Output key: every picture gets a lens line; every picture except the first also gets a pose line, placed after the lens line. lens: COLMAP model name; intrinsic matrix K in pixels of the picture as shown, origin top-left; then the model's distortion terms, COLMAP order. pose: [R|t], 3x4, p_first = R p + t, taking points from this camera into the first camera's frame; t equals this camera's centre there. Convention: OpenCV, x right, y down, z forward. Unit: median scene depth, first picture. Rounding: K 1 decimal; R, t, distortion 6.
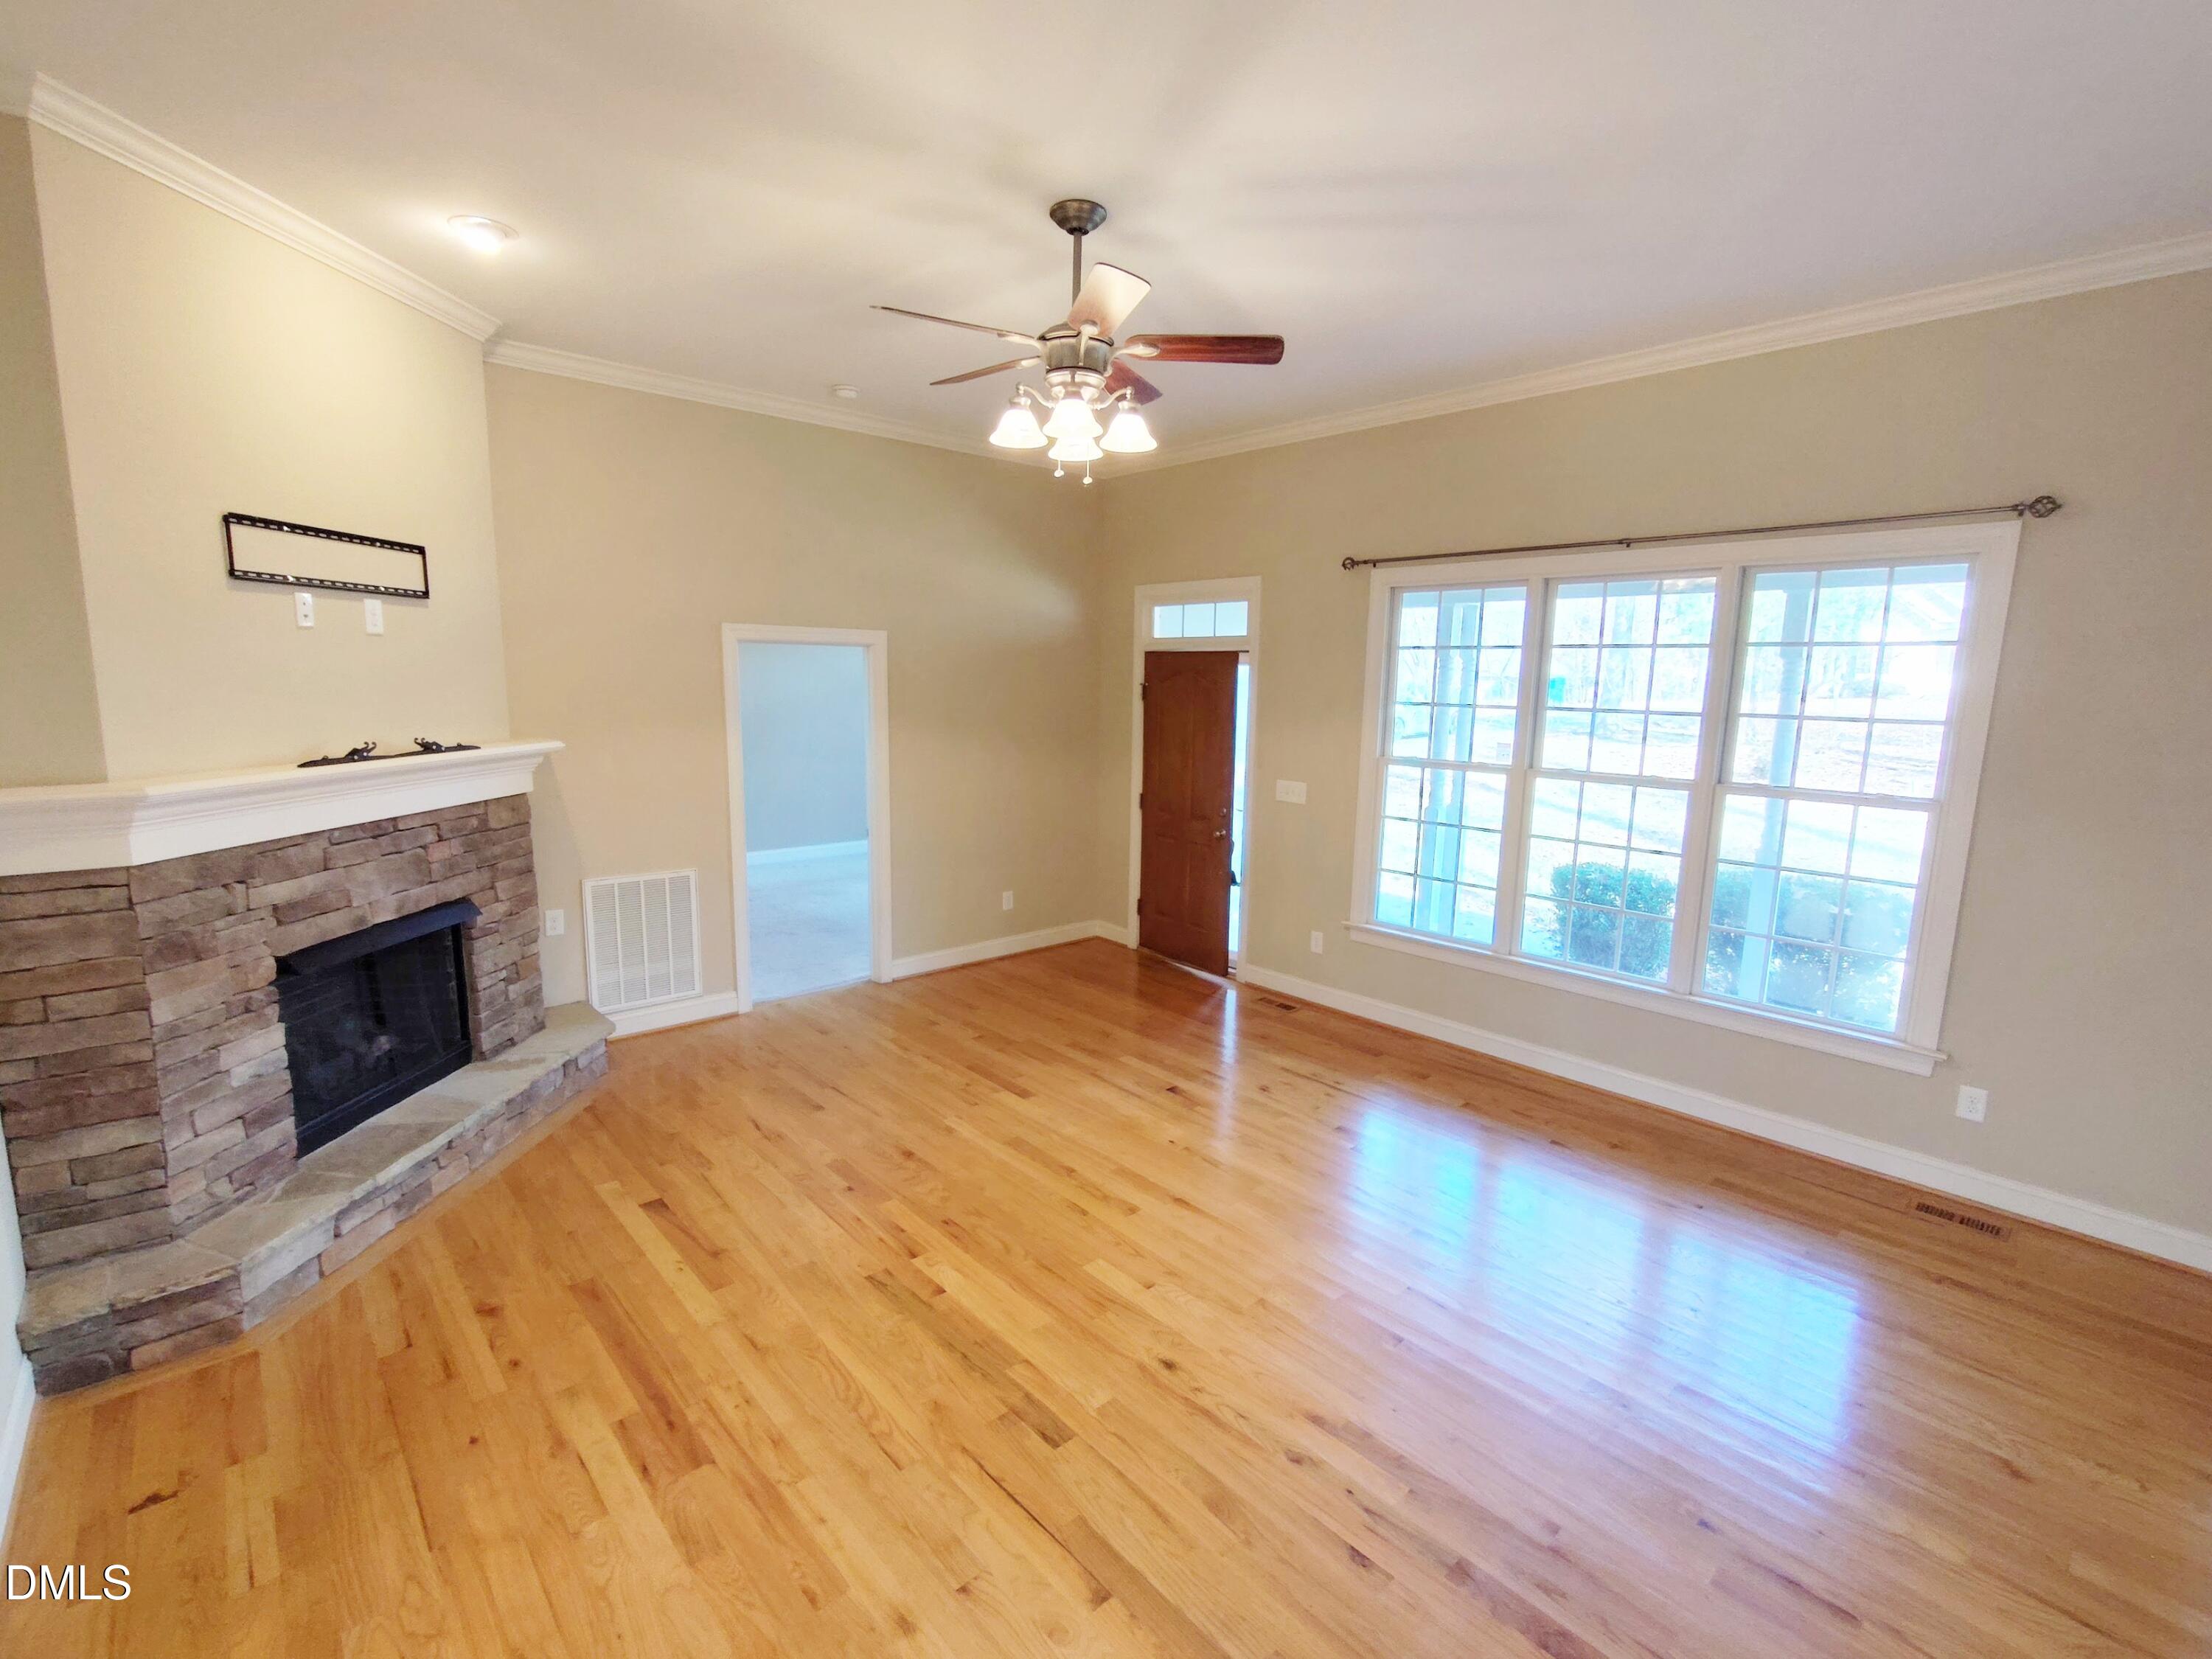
lens RADIAL K [[1032.7, 0, 1106.0], [0, 1032.7, 840.8], [0, 0, 1]] dist [-0.011553, 0.004776]
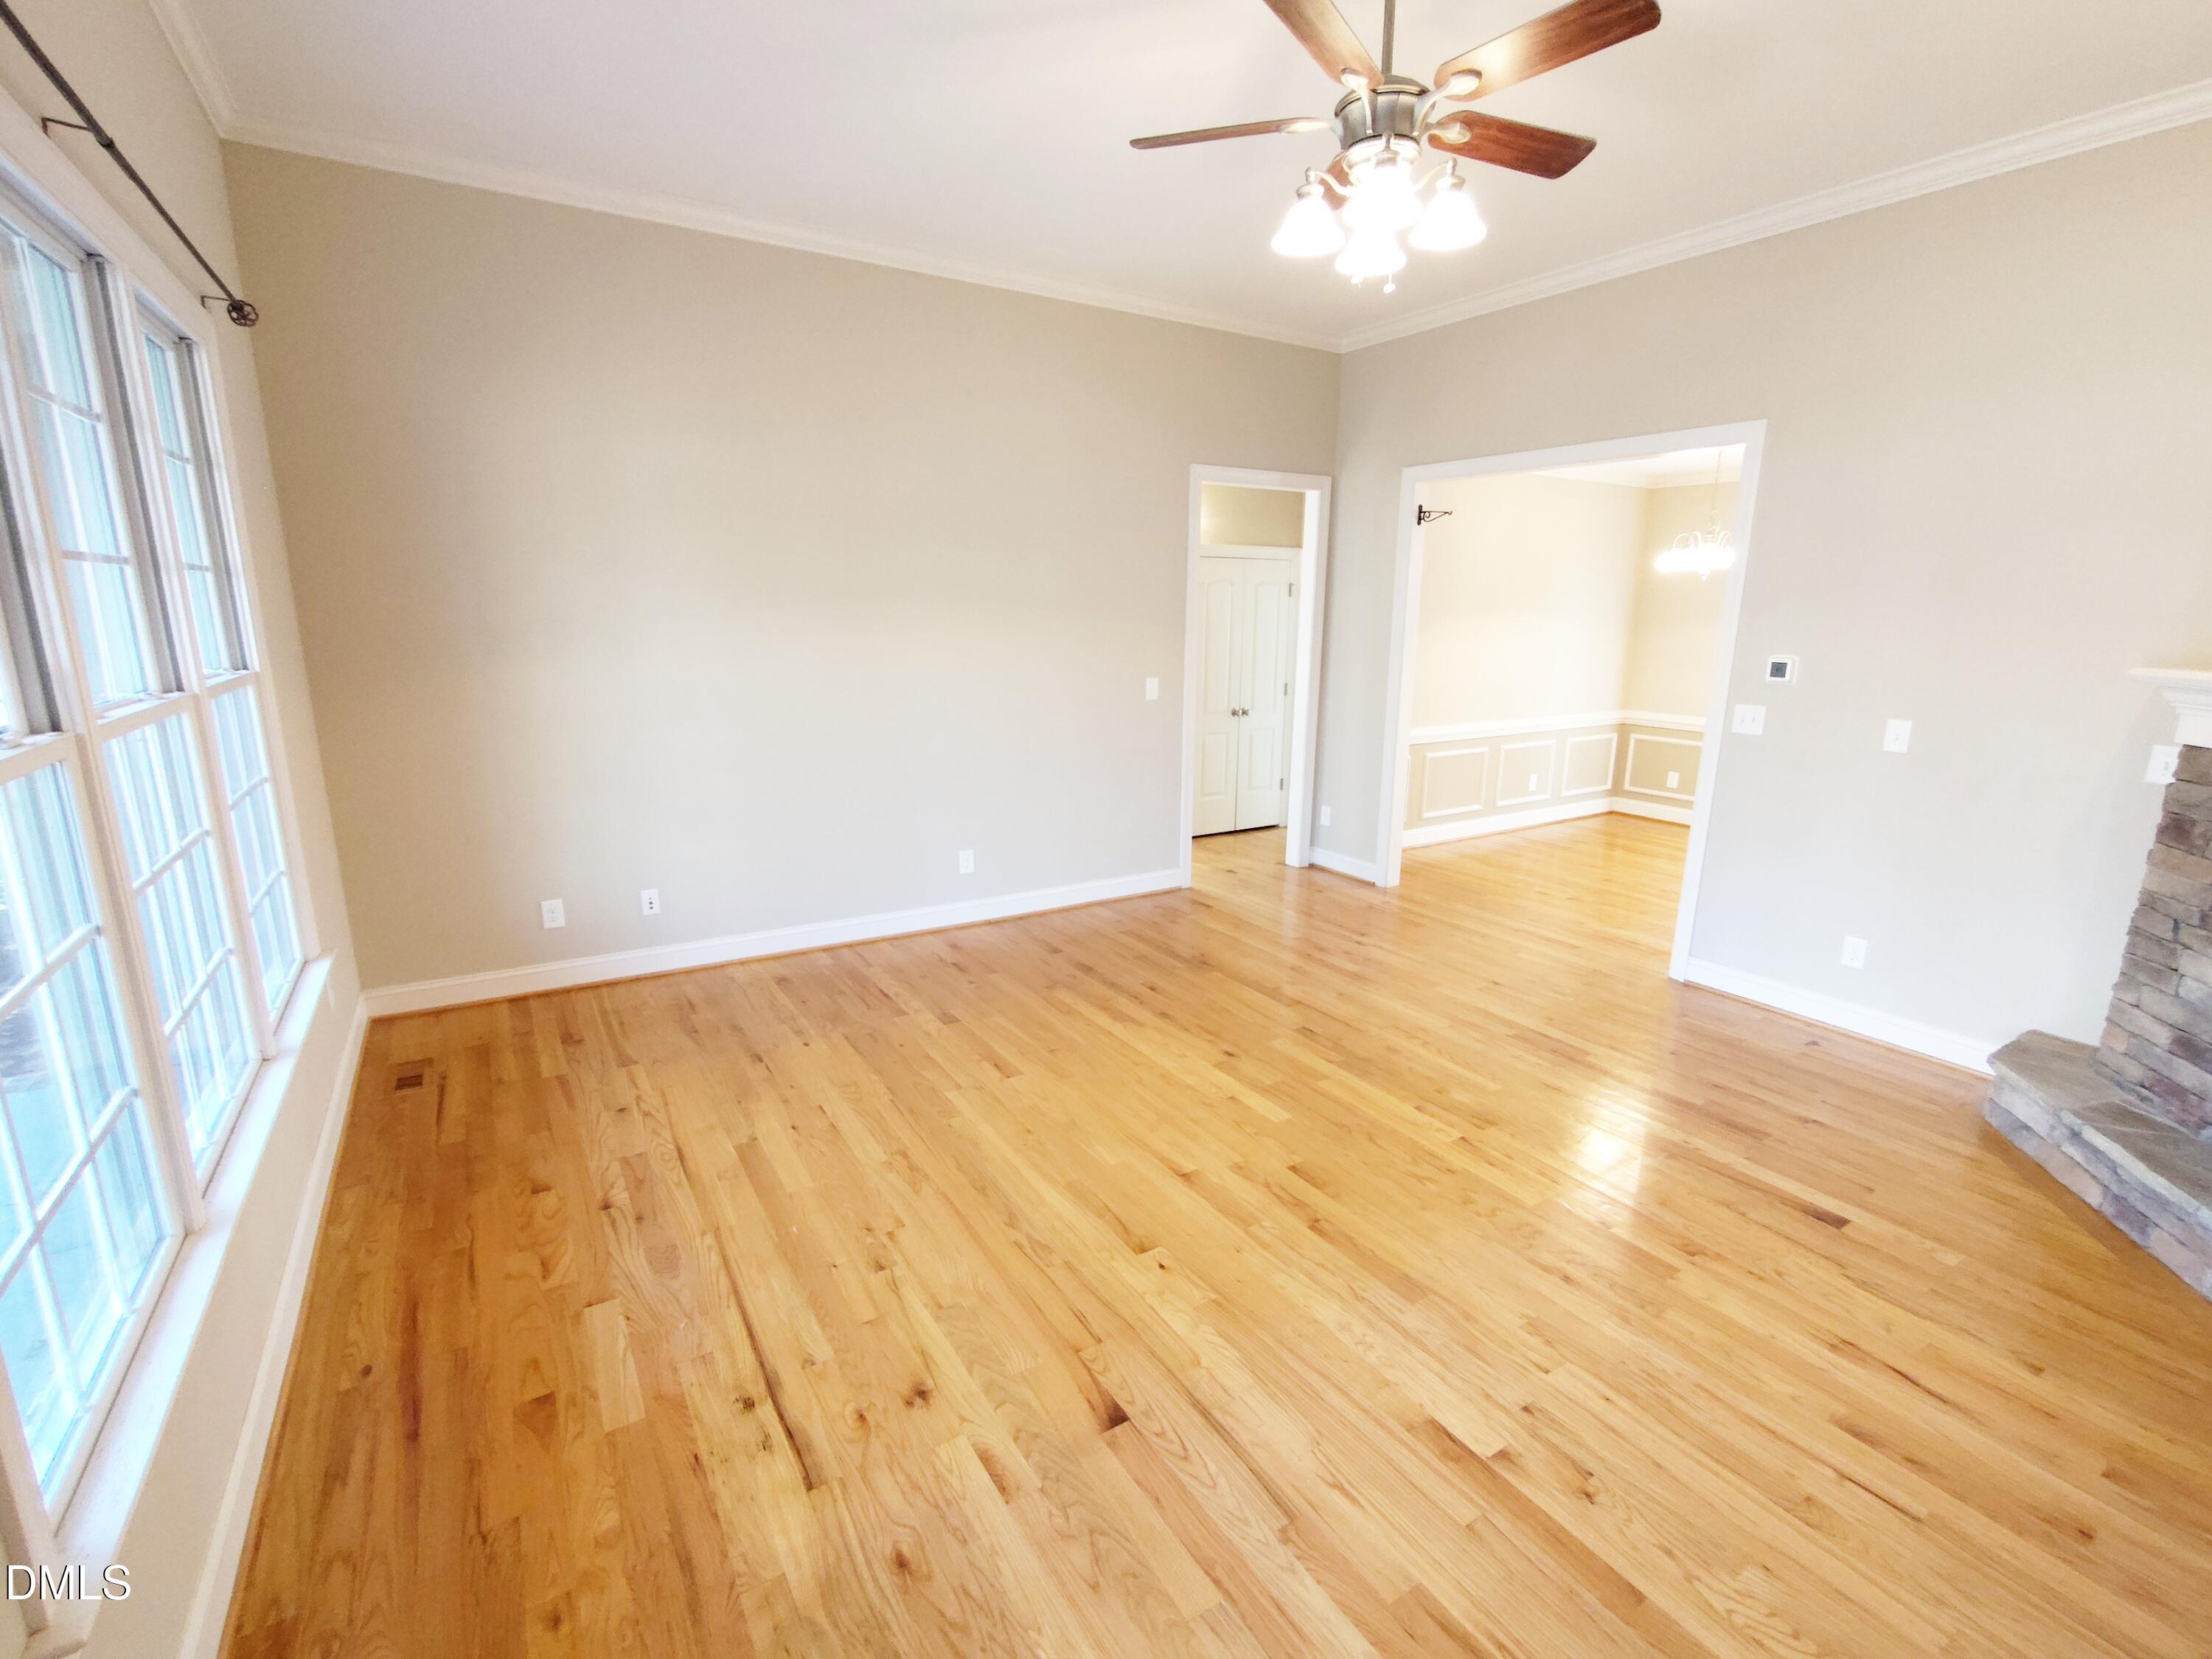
lens RADIAL K [[1026.1, 0, 1099.6], [0, 1026.1, 854.9], [0, 0, 1]] dist [-0.011577, 0.004923]
pose [[-0.984206, -0.069523, 0.162805, 0.019530], [-0.001405, 0.922694, 0.385531, -0.227558], [-0.177023, 0.379213, -0.908218, 1.774483]]
